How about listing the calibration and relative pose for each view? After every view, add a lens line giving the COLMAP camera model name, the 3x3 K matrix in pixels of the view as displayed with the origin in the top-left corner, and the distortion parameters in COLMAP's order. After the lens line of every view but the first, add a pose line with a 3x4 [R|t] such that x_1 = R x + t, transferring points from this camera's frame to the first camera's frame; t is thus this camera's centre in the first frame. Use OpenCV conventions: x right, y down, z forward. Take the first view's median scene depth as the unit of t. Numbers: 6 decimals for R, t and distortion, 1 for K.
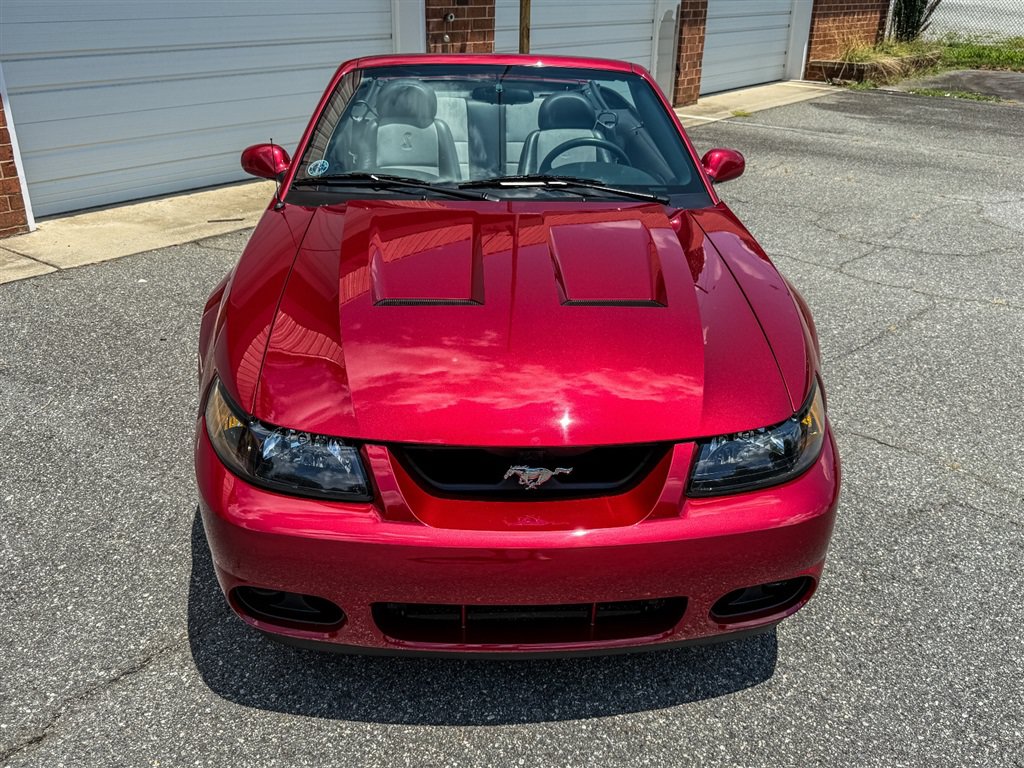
lens RADIAL K [[917.2, 0, 510.6], [0, 917.2, 378.0], [0, 0, 1]] dist [0.115322, -0.275408]
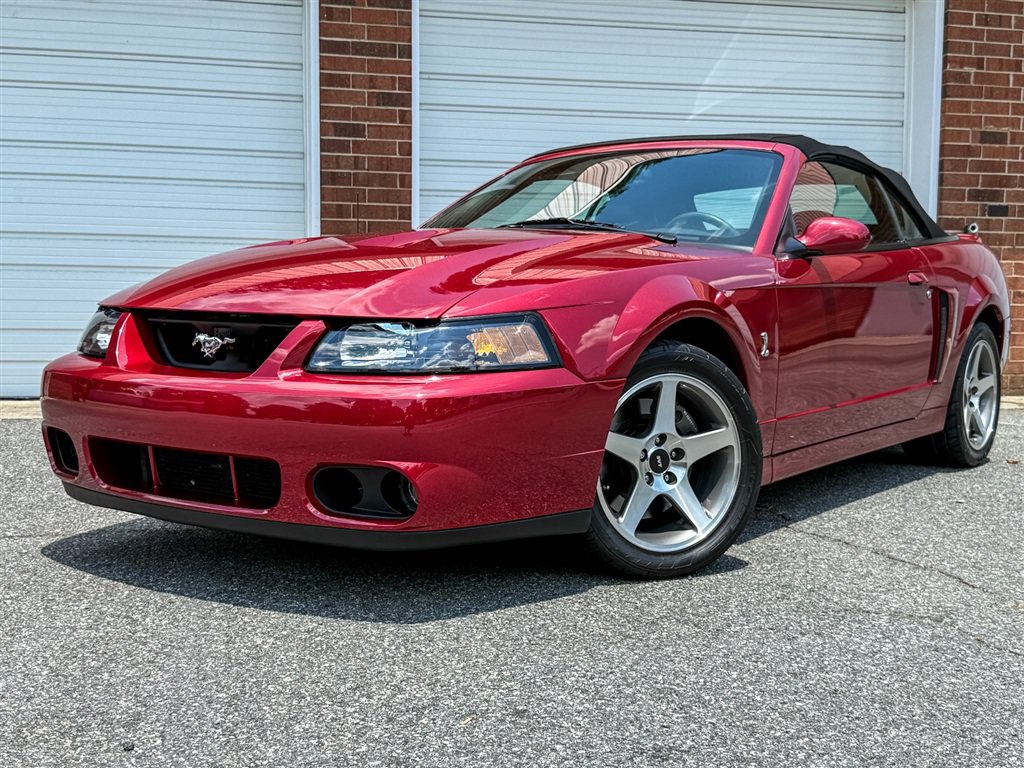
lens RADIAL K [[1237.8, 0, 501.9], [0, 1237.8, 382.2], [0, 0, 1]] dist [0.218137, -0.561717]
pose [[0.773752, 0.033945, -0.632578, 1.150764], [-0.250272, 0.933711, -0.256022, 0.409441], [0.581955, 0.356415, 0.730957, 0.089663]]
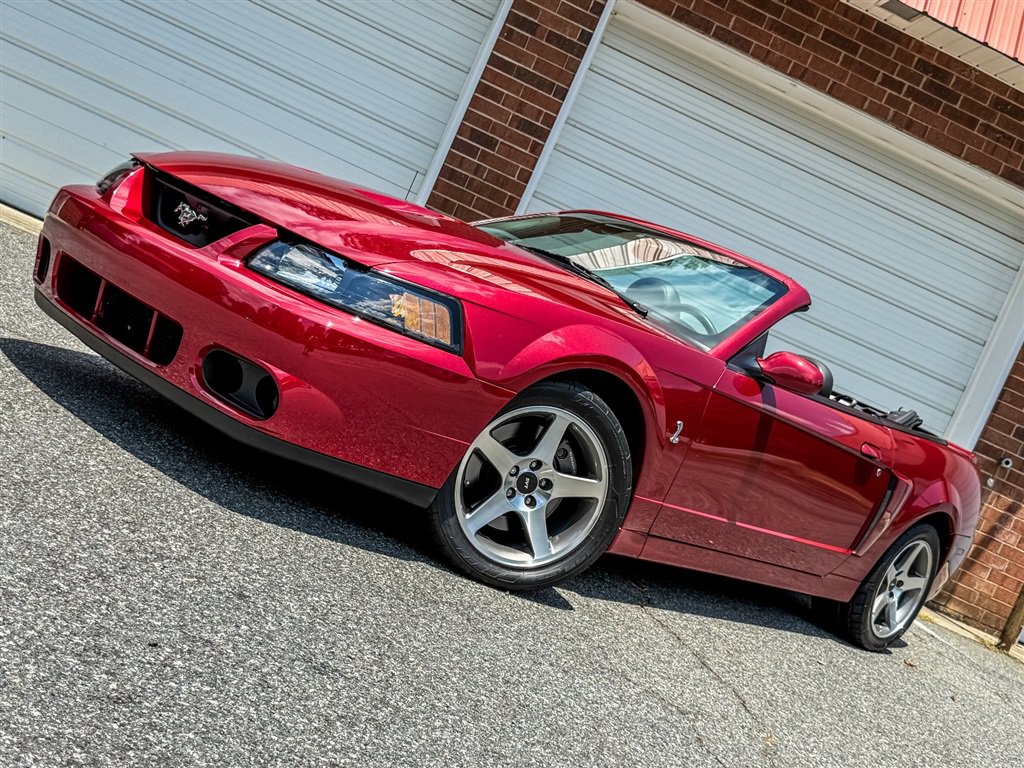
lens RADIAL K [[1192.1, 0, 506.4], [0, 1192.1, 385.9], [0, 0, 1]] dist [0.199973, -0.486507]
pose [[0.649640, 0.305815, -0.696021, 1.371559], [-0.621672, 0.740672, -0.254812, 0.385455], [0.437598, 0.598233, 0.671286, 0.201402]]
